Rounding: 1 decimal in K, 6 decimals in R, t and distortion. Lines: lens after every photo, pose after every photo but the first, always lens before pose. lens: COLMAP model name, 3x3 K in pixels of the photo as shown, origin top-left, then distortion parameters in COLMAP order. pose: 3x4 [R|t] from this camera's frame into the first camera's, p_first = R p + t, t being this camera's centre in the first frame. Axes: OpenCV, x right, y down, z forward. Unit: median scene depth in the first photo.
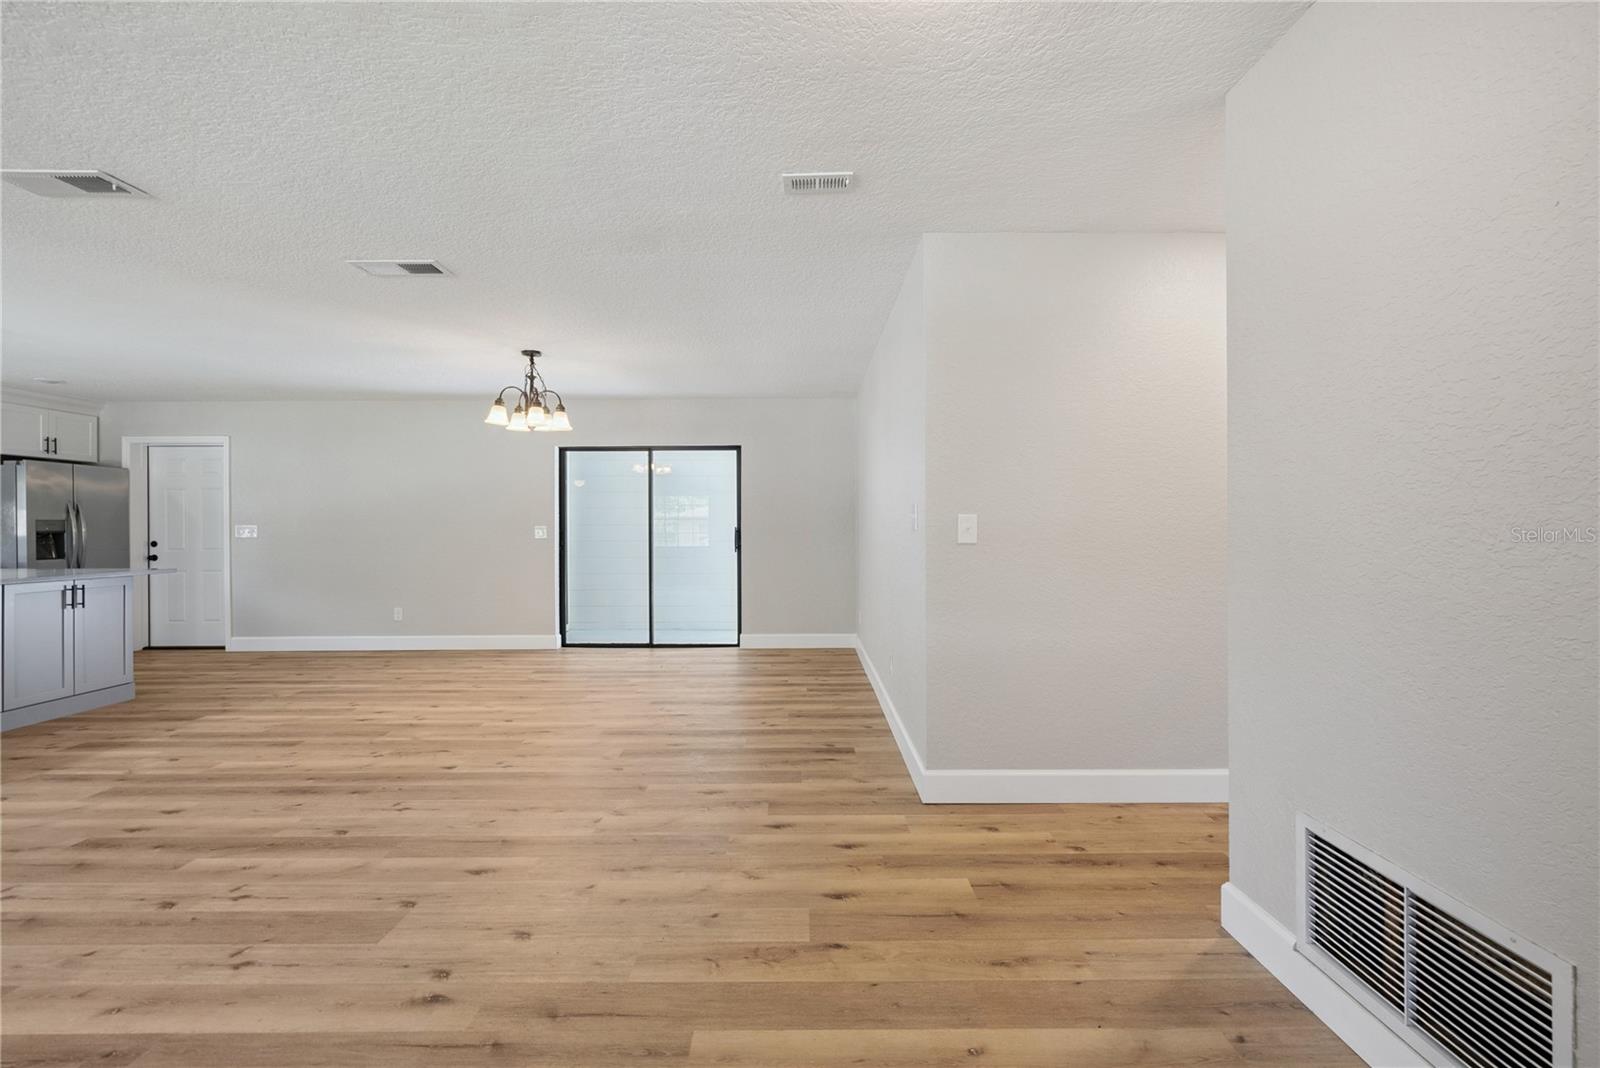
lens RADIAL K [[733.6, 0, 803.5], [0, 733.6, 529.7], [0, 0, 1]] dist [-0.006879, 0.003105]
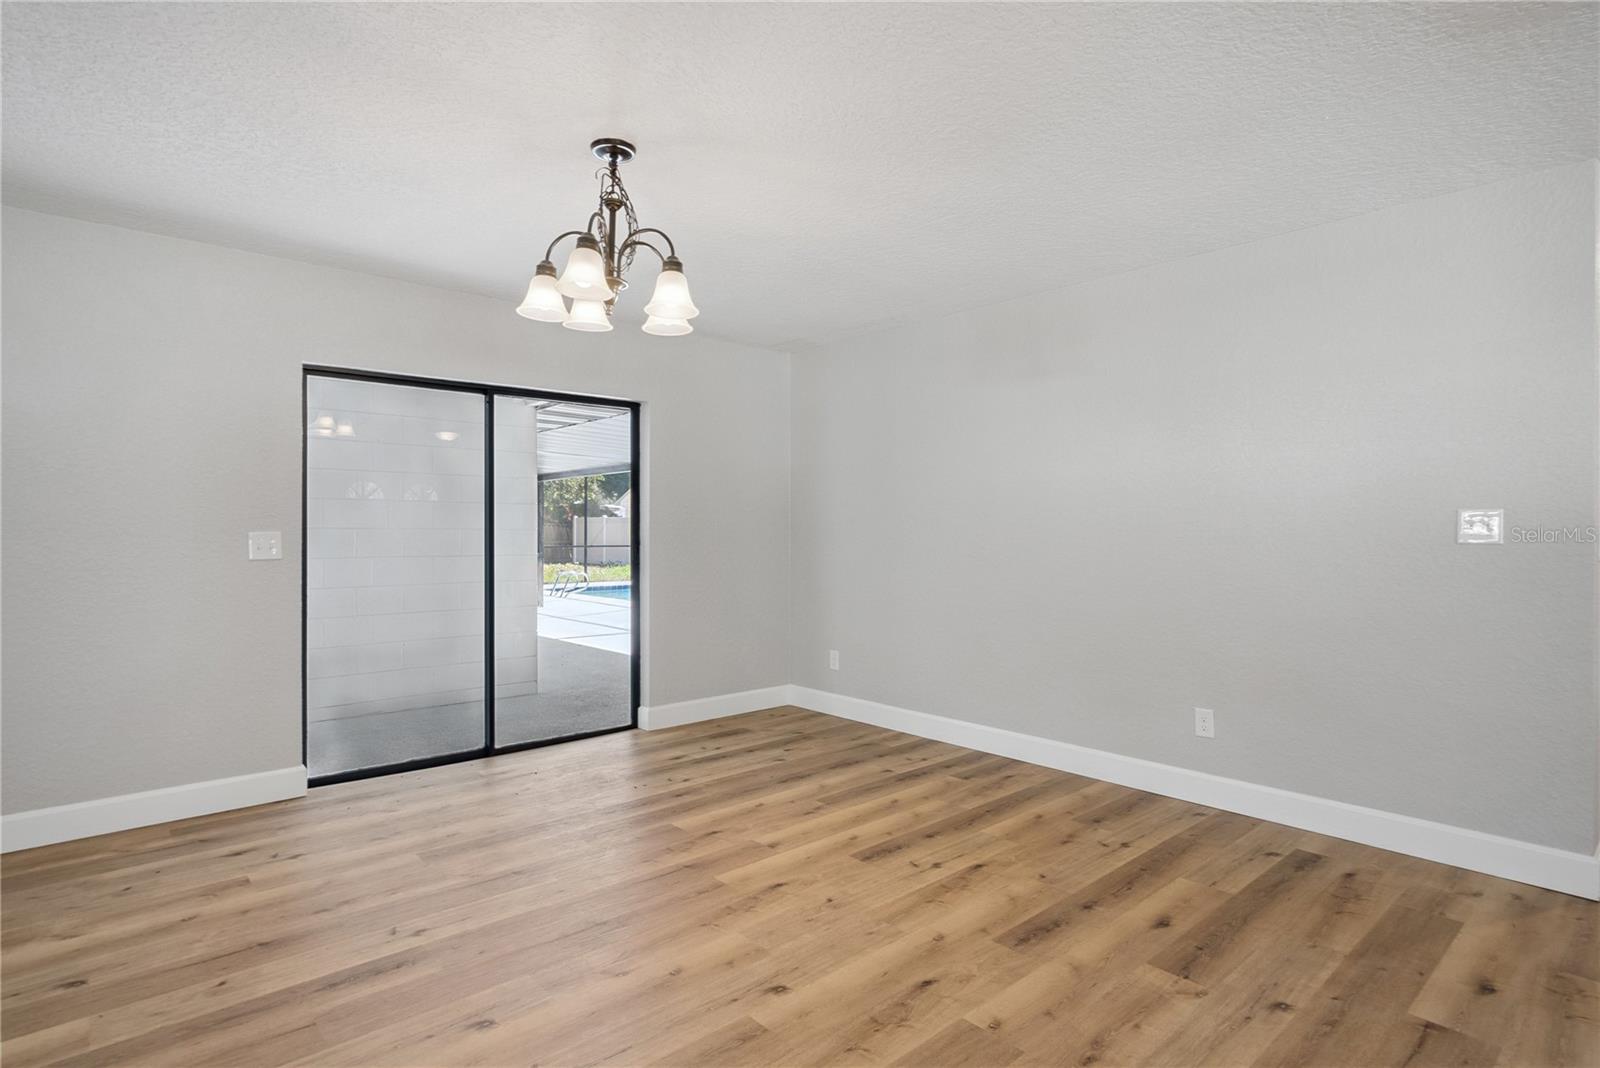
lens RADIAL K [[821.7, 0, 803.9], [0, 821.7, 541.4], [0, 0, 1]] dist [0.000827, 0.000942]
pose [[0.745198, -0.004734, 0.666827, -0.680931], [-0.001691, 0.999958, 0.008989, -0.006903], [-0.666841, -0.007826, 0.745159, 0.603277]]
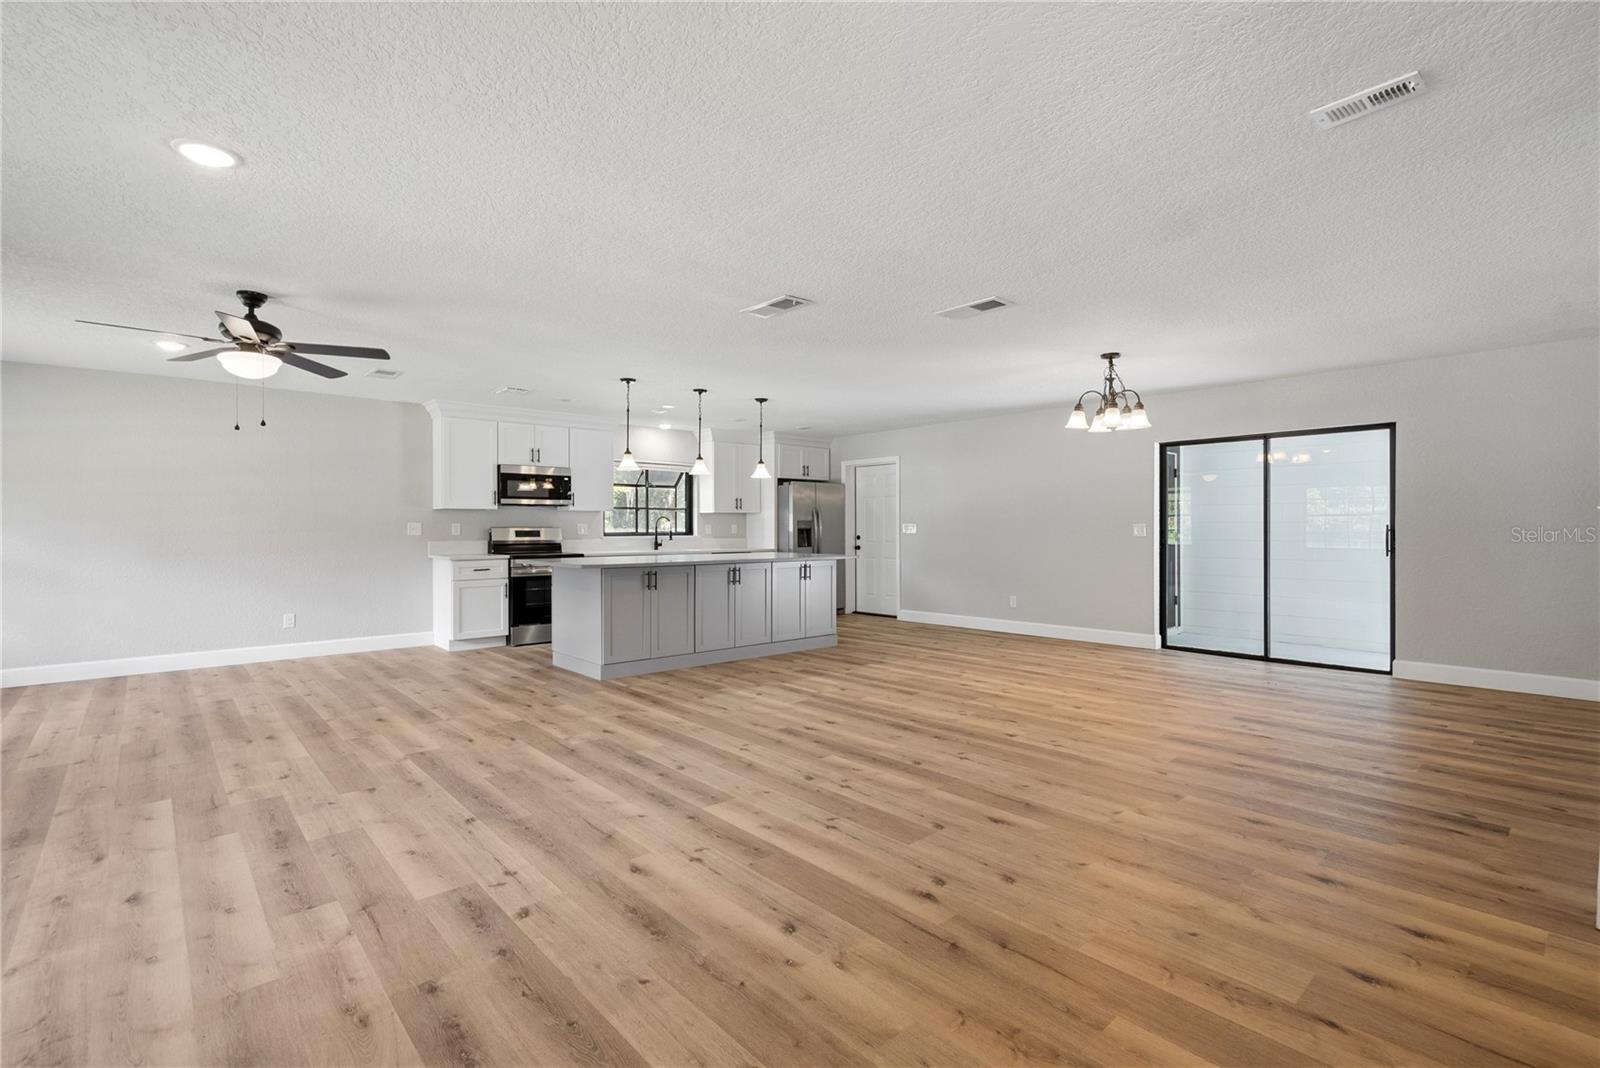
lens RADIAL K [[733.6, 0, 802.2], [0, 733.6, 526.6], [0, 0, 1]] dist [-0.006879, 0.003105]
pose [[0.666316, 0.000546, -0.745669, 0.116819], [-0.001577, 0.999999, -0.000676, 0.000018], [0.745667, 0.001626, 0.666316, -0.005179]]
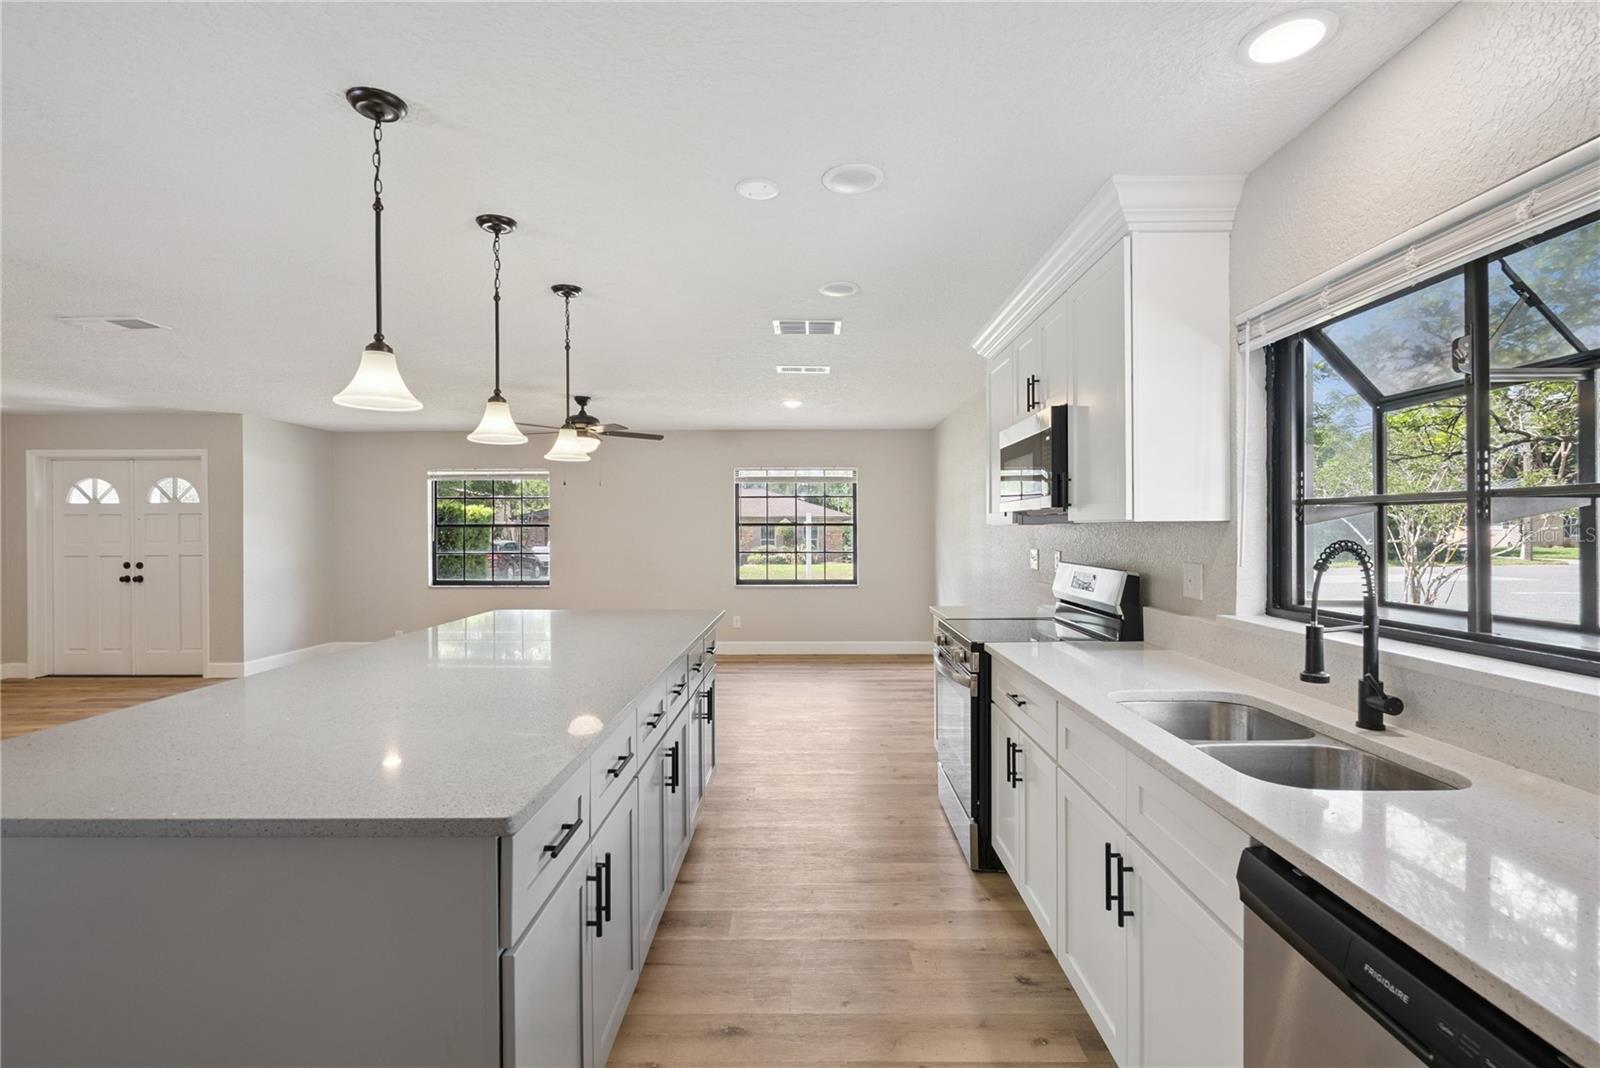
lens RADIAL K [[733.6, 0, 805.9], [0, 733.6, 532.7], [0, 0, 1]] dist [-0.006879, 0.003105]
pose [[-0.999952, 0.007006, 0.006906, -1.310923], [0.007052, 0.999953, 0.006610, -0.035224], [-0.006859, 0.006659, -0.999954, 1.346266]]
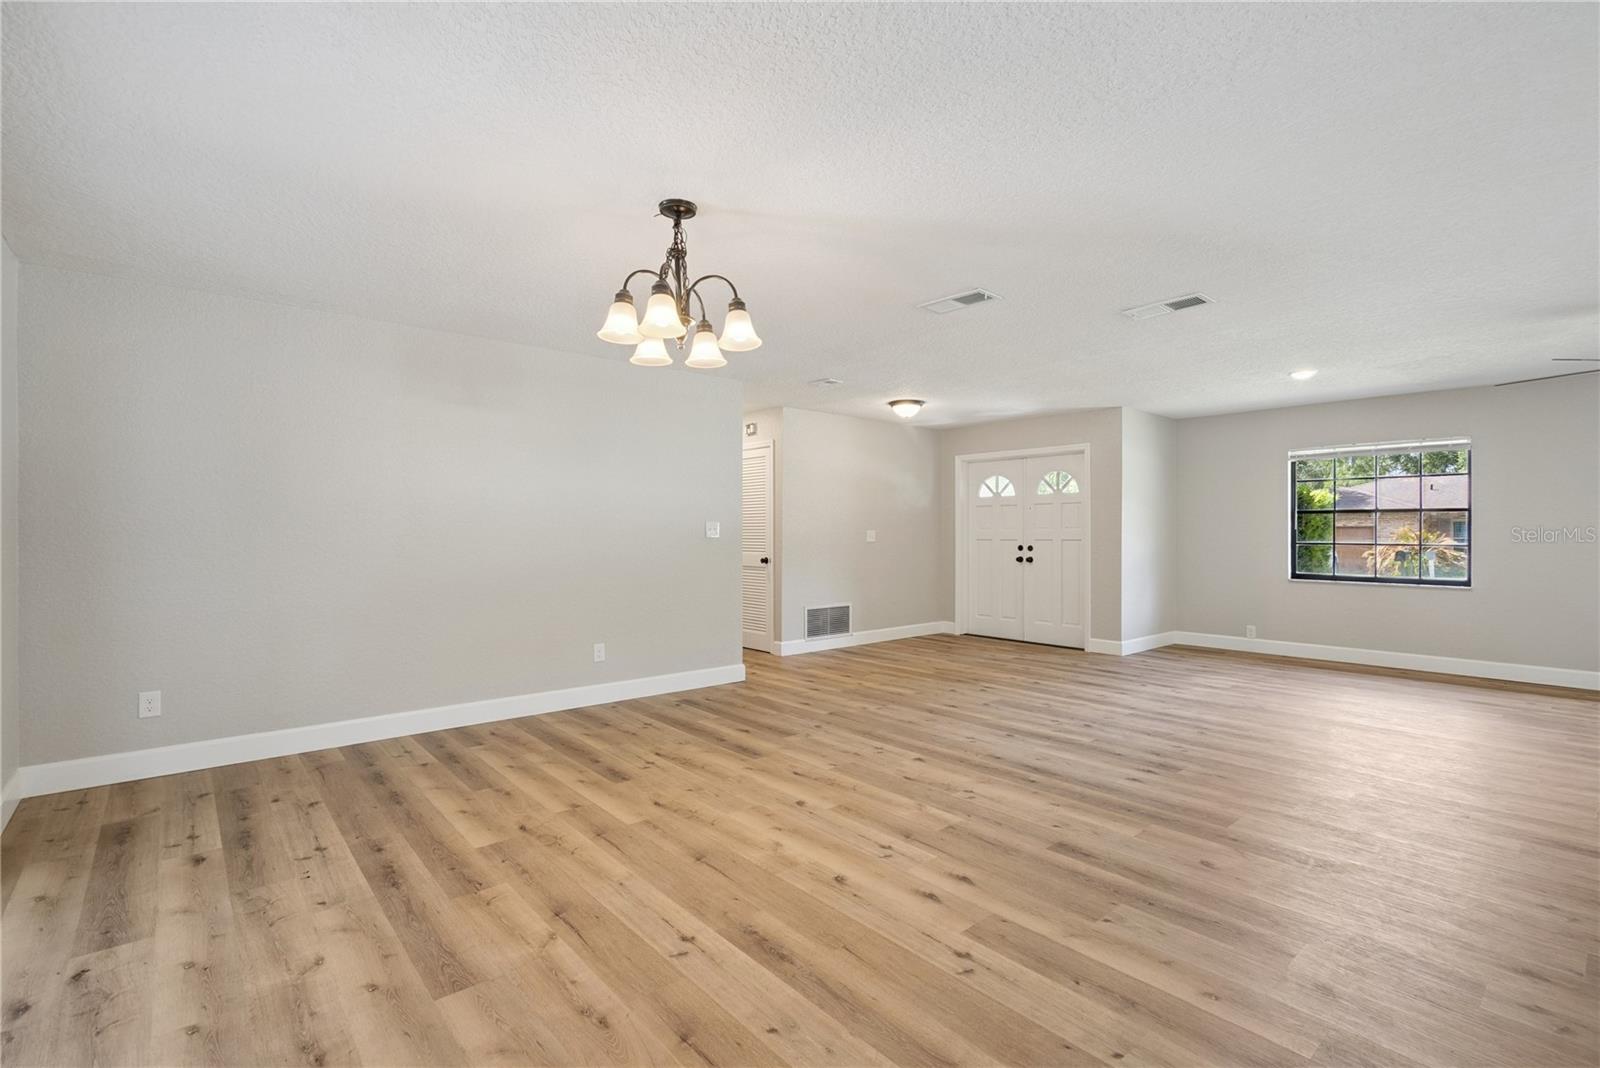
lens RADIAL K [[733.6, 0, 809.0], [0, 733.6, 534.6], [0, 0, 1]] dist [-0.006879, 0.003105]
pose [[-0.658294, 0.001415, 0.752760, -0.913878], [0.004142, 0.999990, 0.001742, -0.006435], [-0.752750, 0.004264, -0.658293, 1.406537]]
